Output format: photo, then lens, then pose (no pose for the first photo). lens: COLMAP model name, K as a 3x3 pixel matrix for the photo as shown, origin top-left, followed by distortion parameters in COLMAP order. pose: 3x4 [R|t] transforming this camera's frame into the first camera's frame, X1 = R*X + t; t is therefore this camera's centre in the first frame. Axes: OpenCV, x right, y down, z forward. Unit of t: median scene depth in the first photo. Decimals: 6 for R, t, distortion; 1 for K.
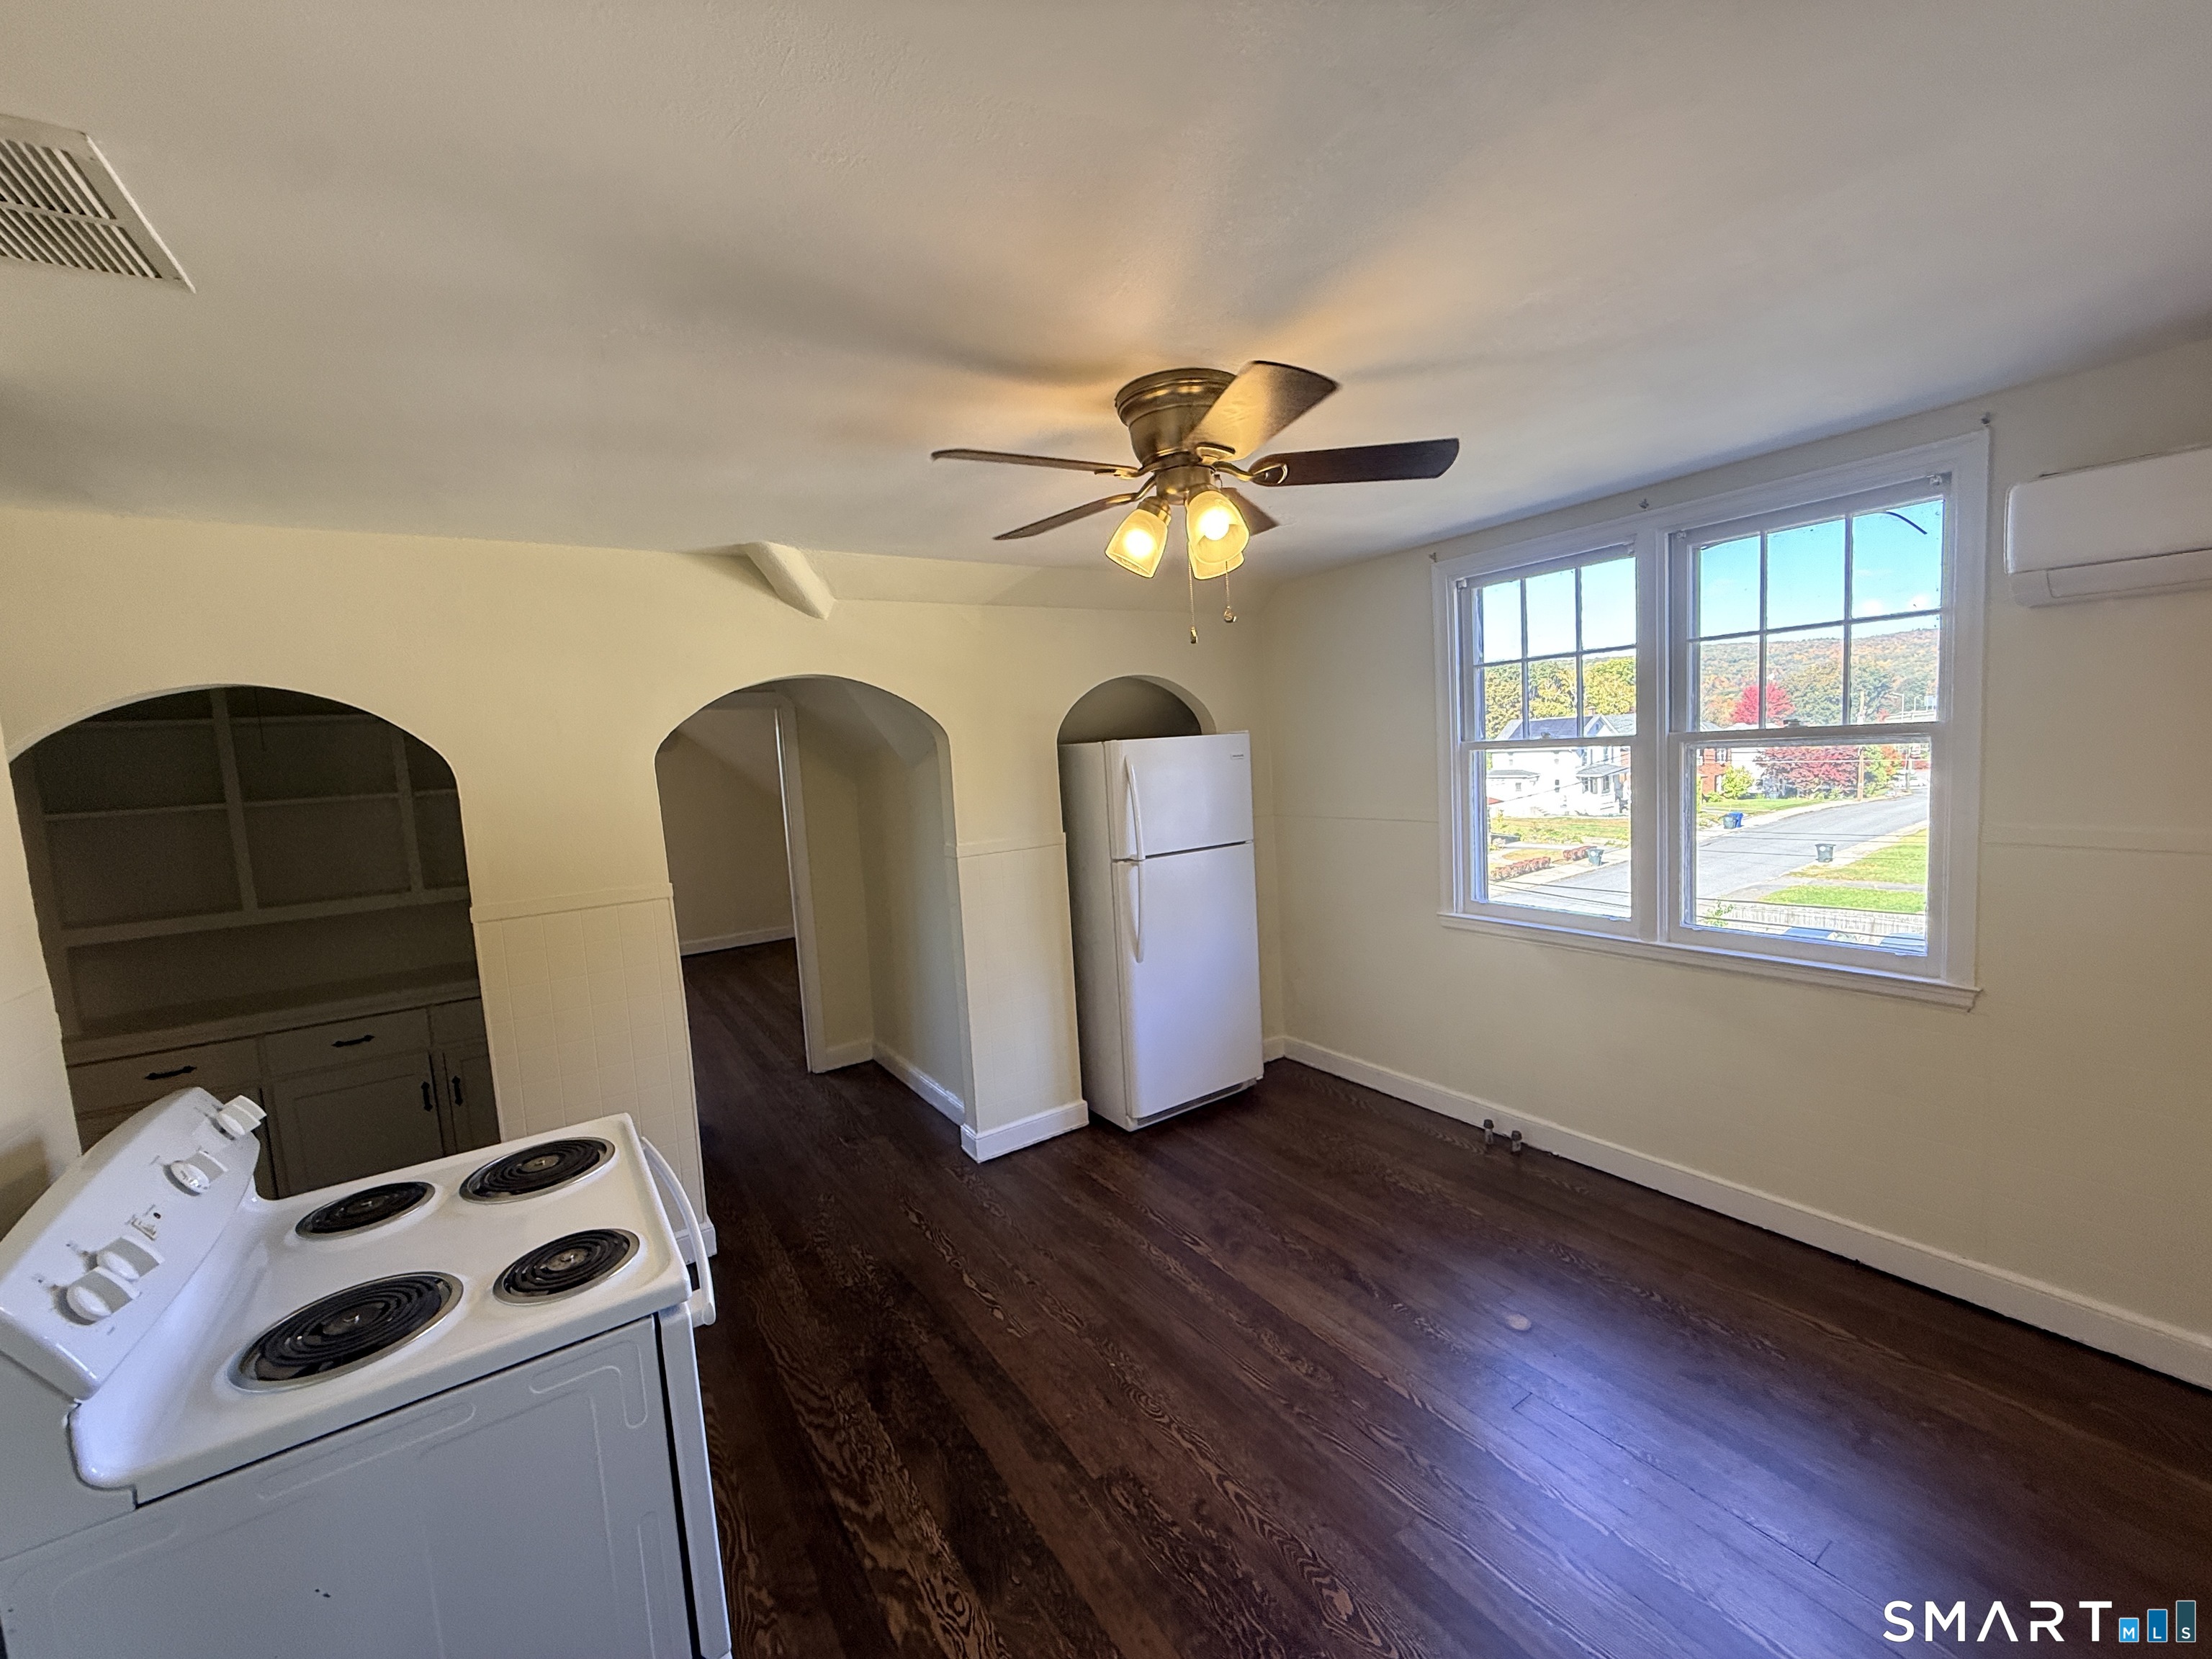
lens RADIAL K [[864.6, 0, 1095.2], [0, 864.6, 840.5], [0, 0, 1]] dist [-0.020219, -0.000109]
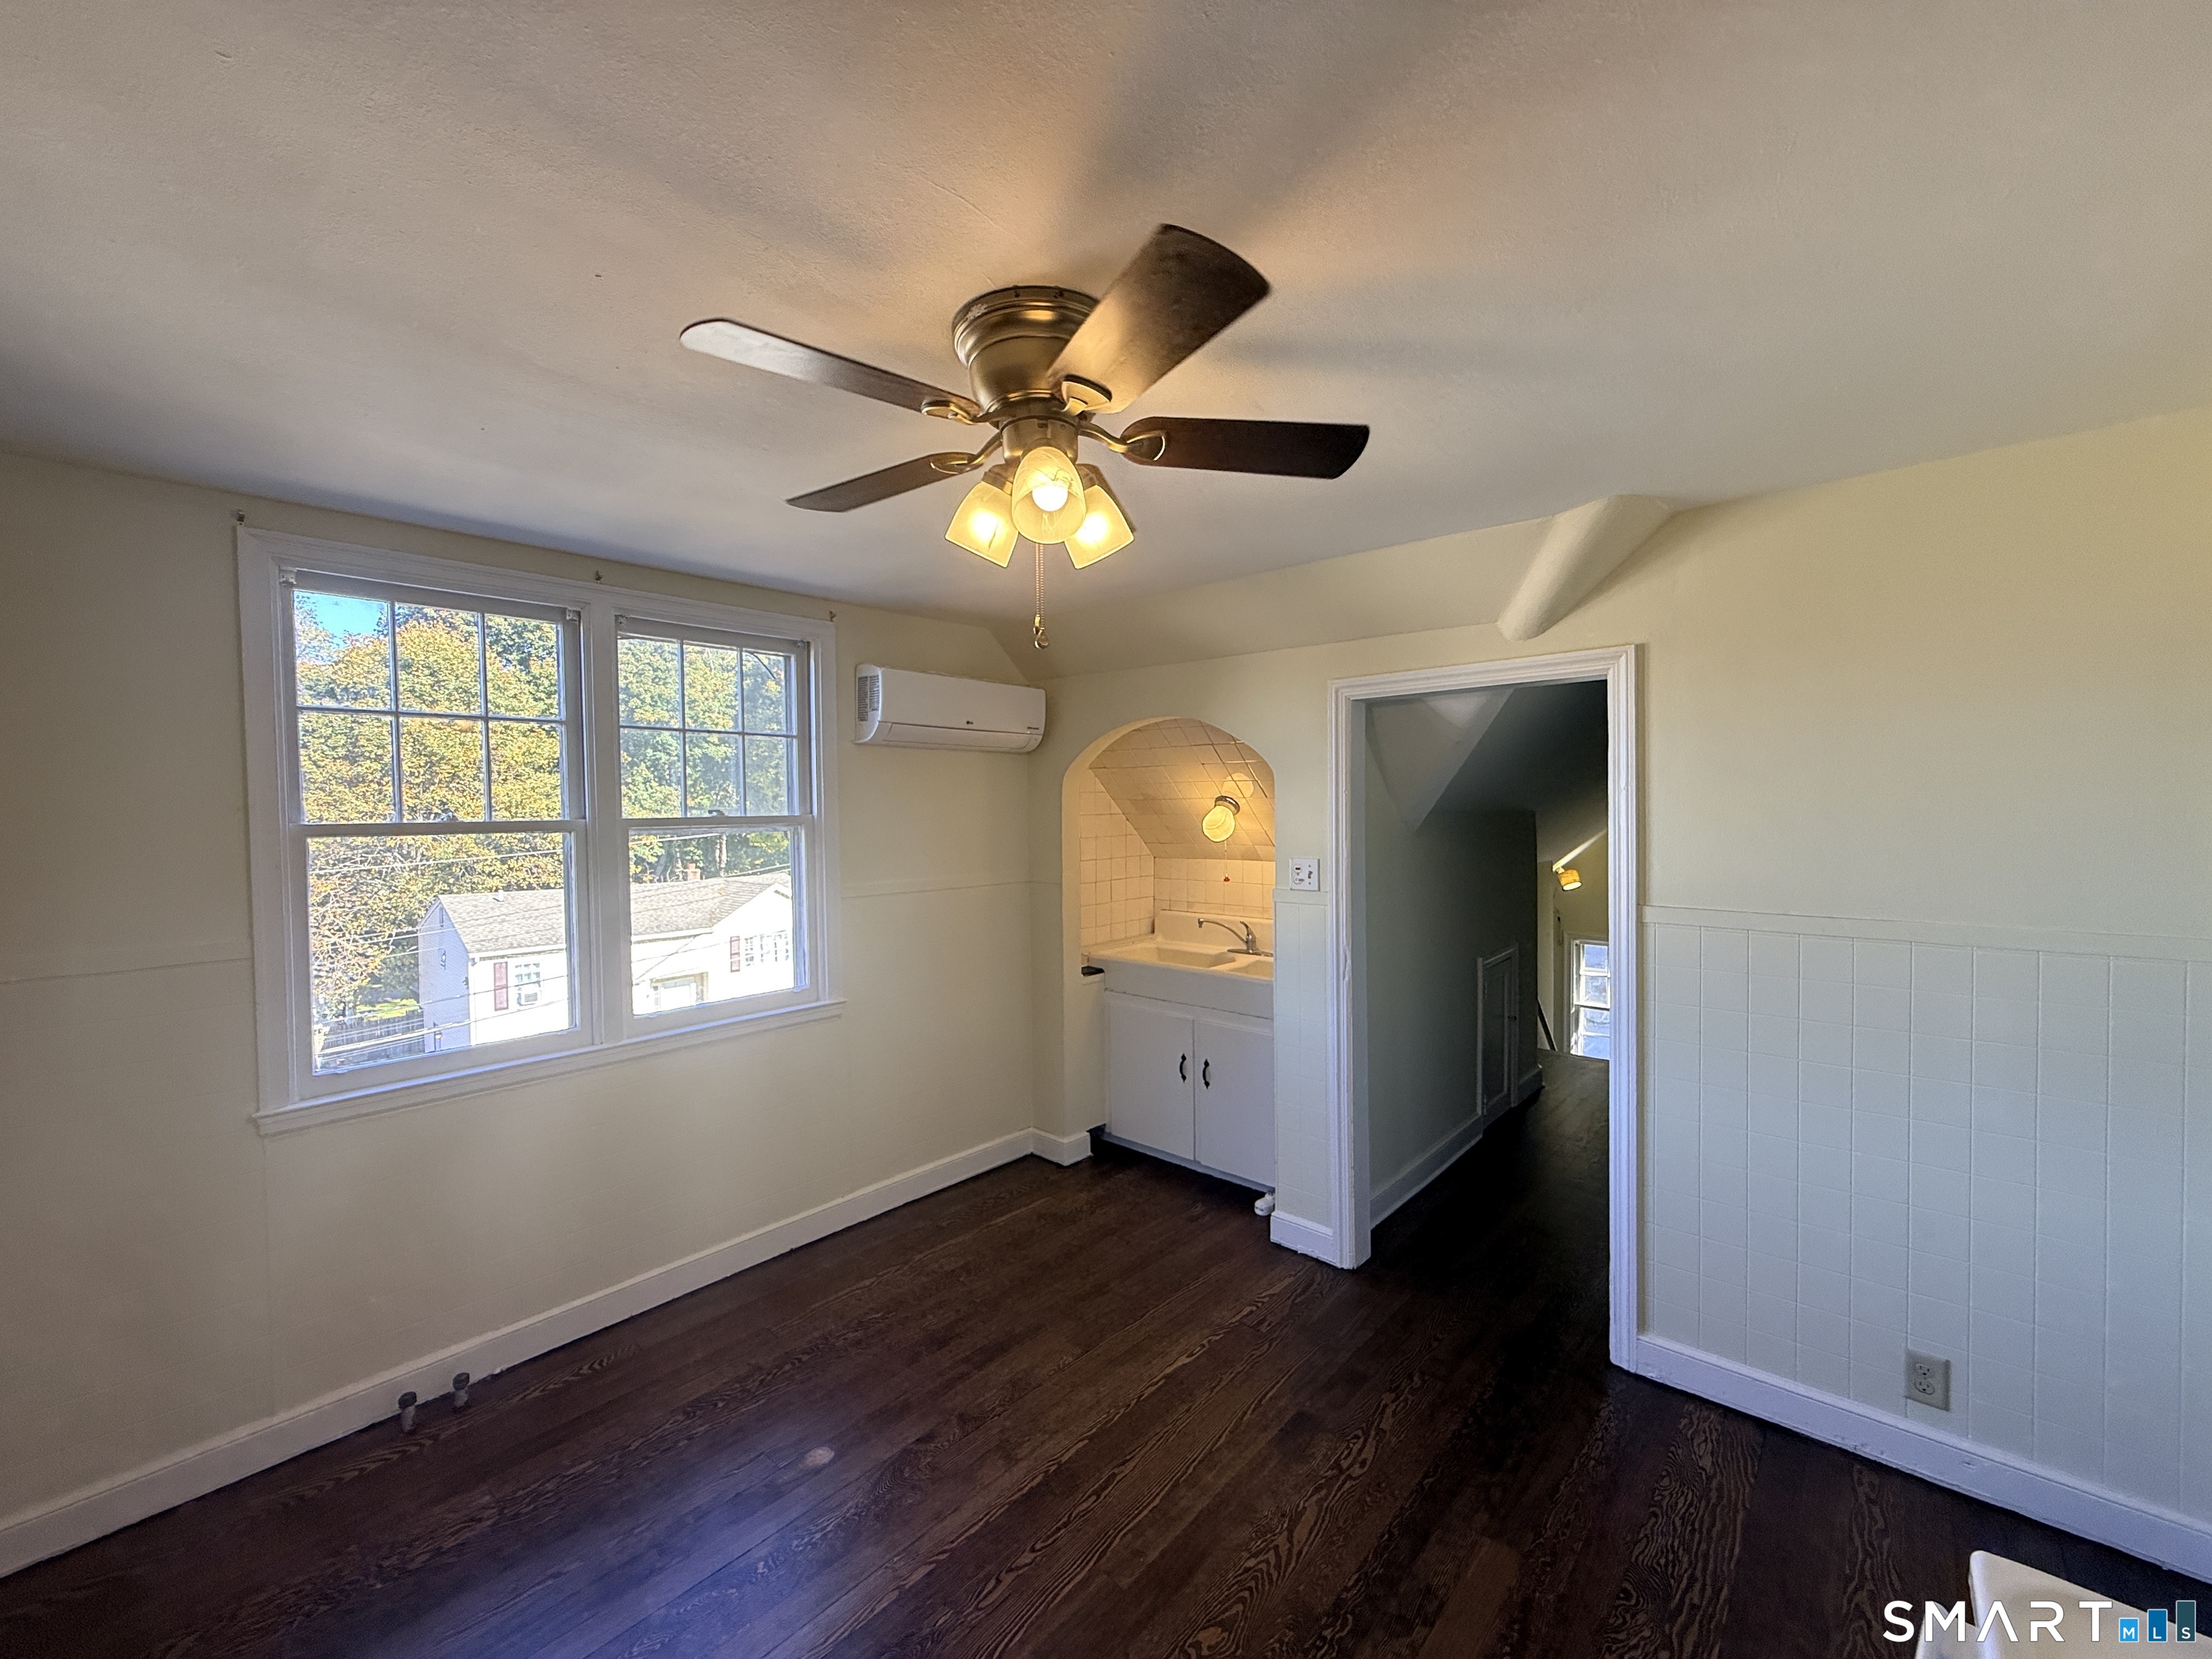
lens RADIAL K [[882.2, 0, 1097.7], [0, 882.2, 821.2], [0, 0, 1]] dist [0.000770, 0.000116]
pose [[-0.259666, 0.041306, 0.964815, -0.521203], [0.124886, 0.992132, -0.008864, -0.057398], [-0.957589, 0.118190, -0.262781, 0.915746]]
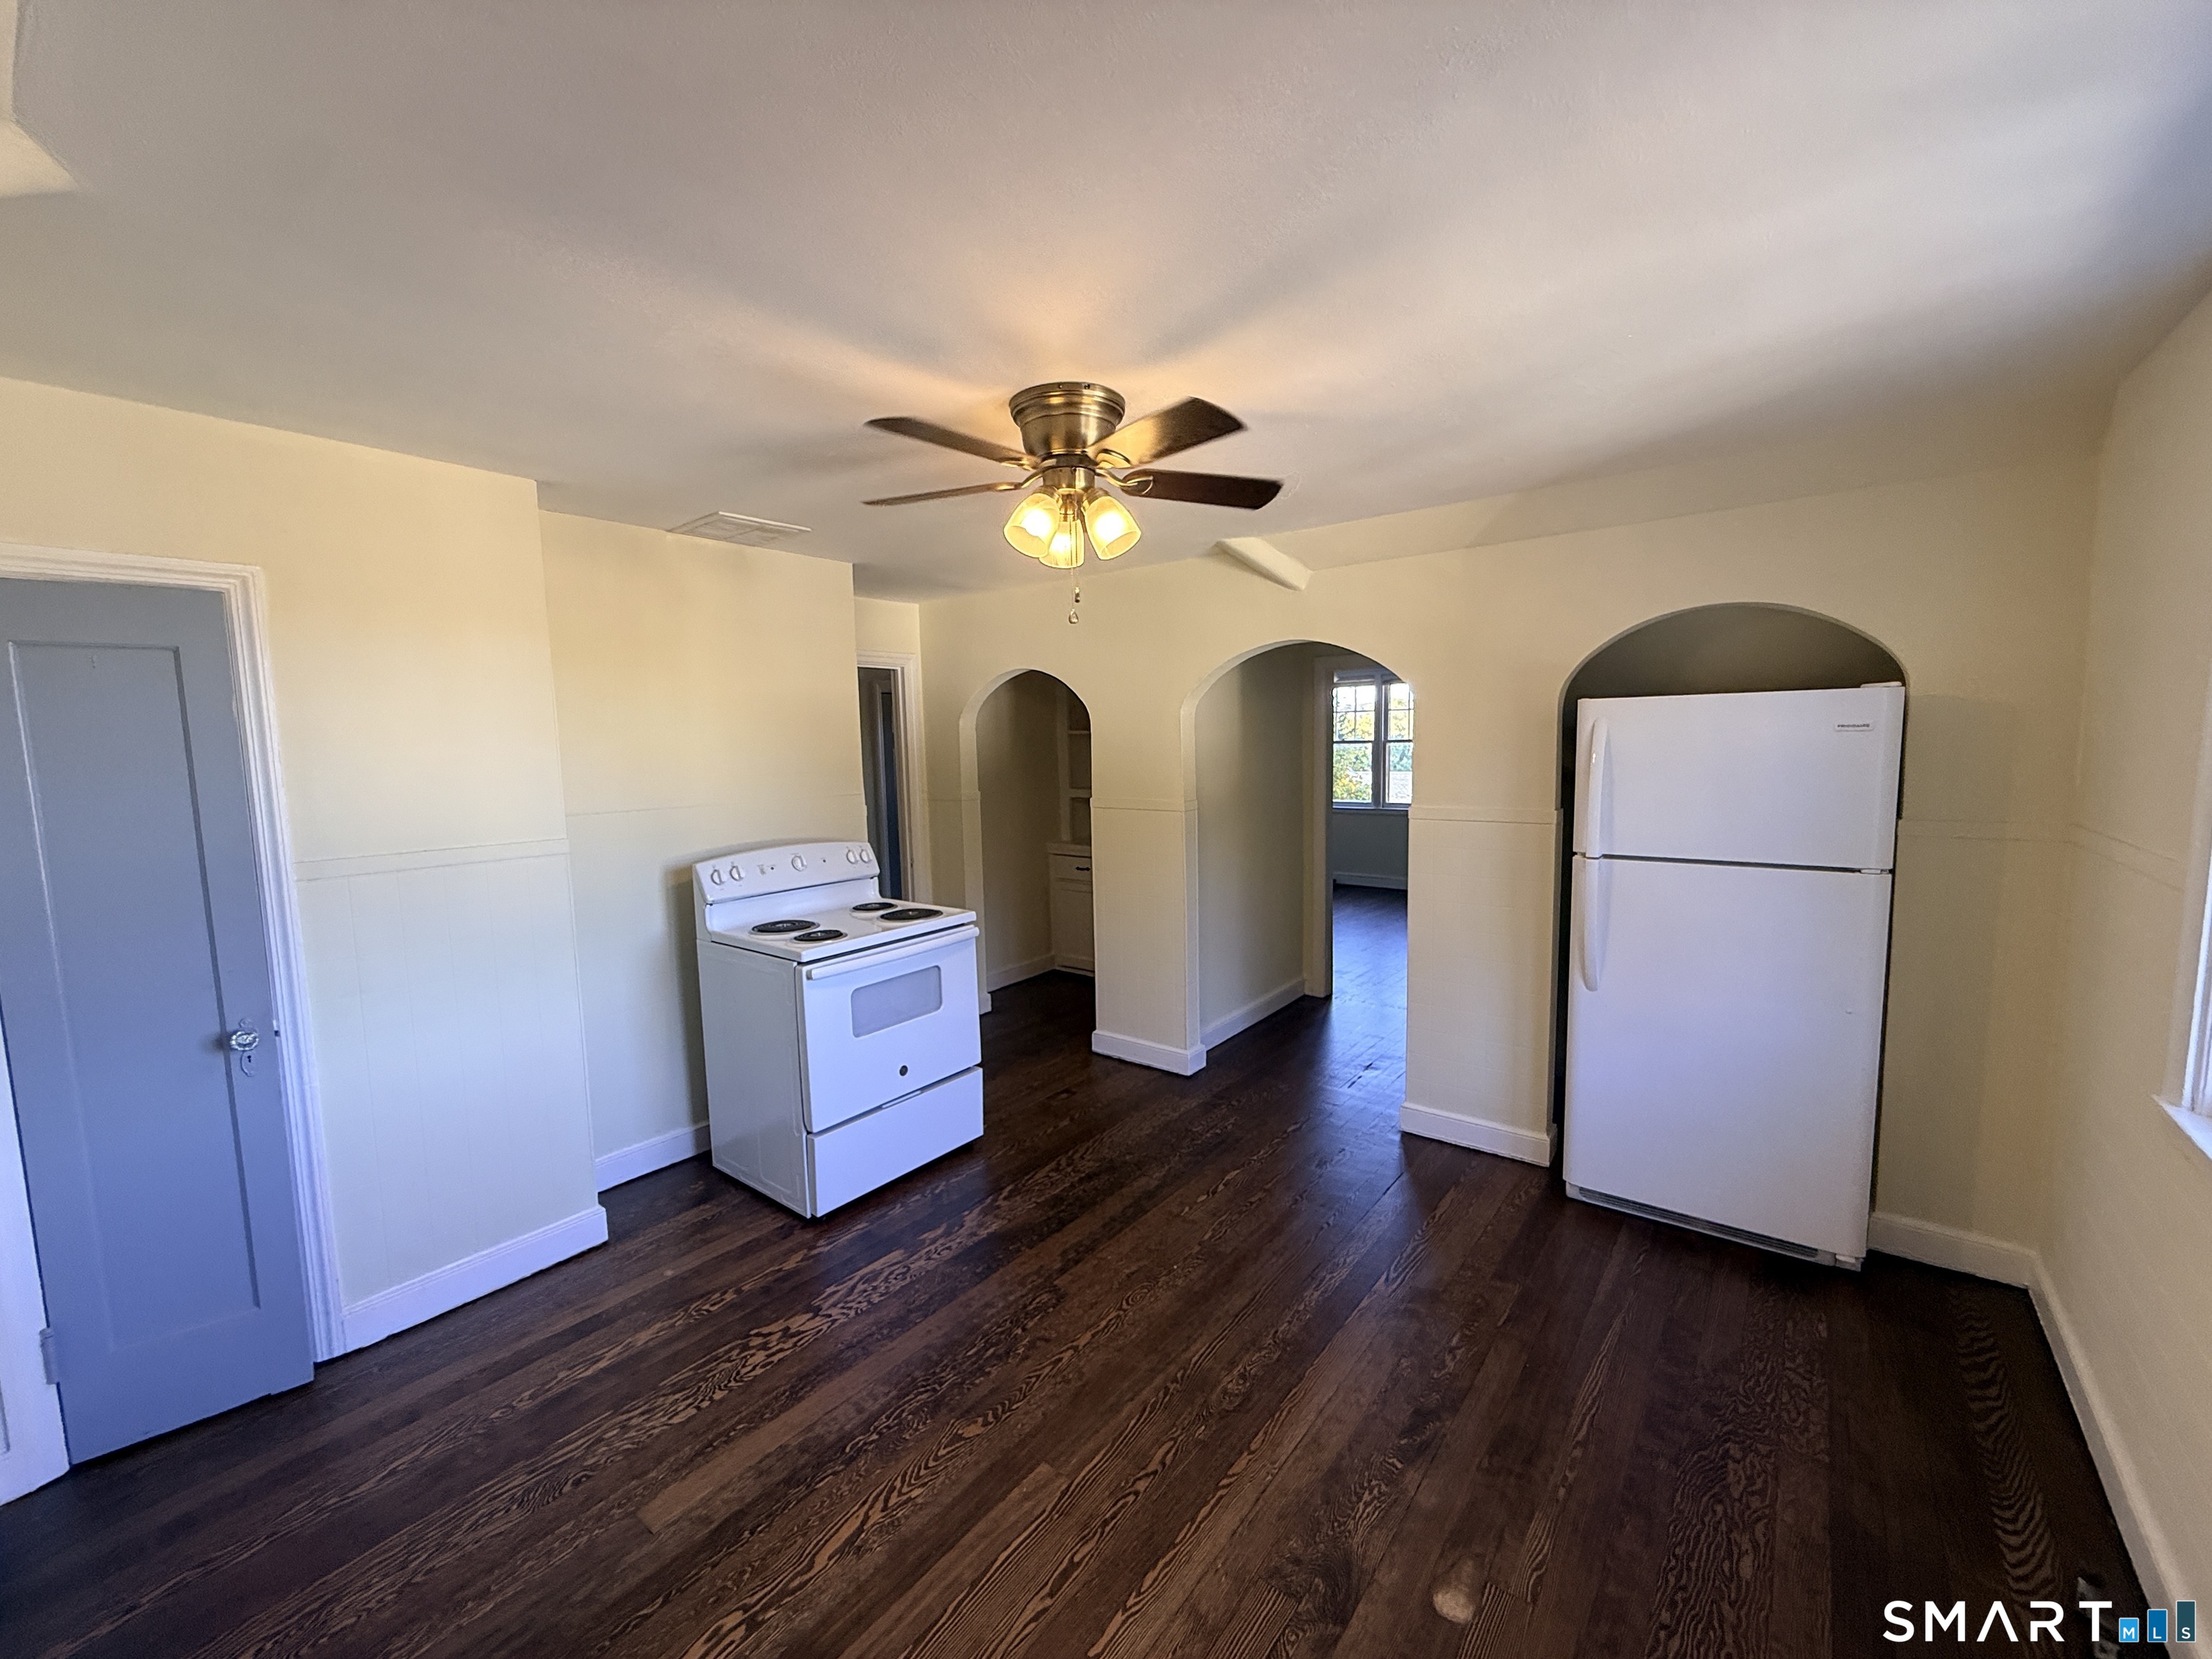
lens RADIAL K [[864.6, 0, 1095.2], [0, 864.6, 840.5], [0, 0, 1]] dist [-0.020219, -0.000109]
pose [[0.314236, 0.169397, -0.934109, 0.956383], [-0.097887, 0.984489, 0.145604, -0.093373], [0.944285, 0.045683, 0.325944, 0.514710]]
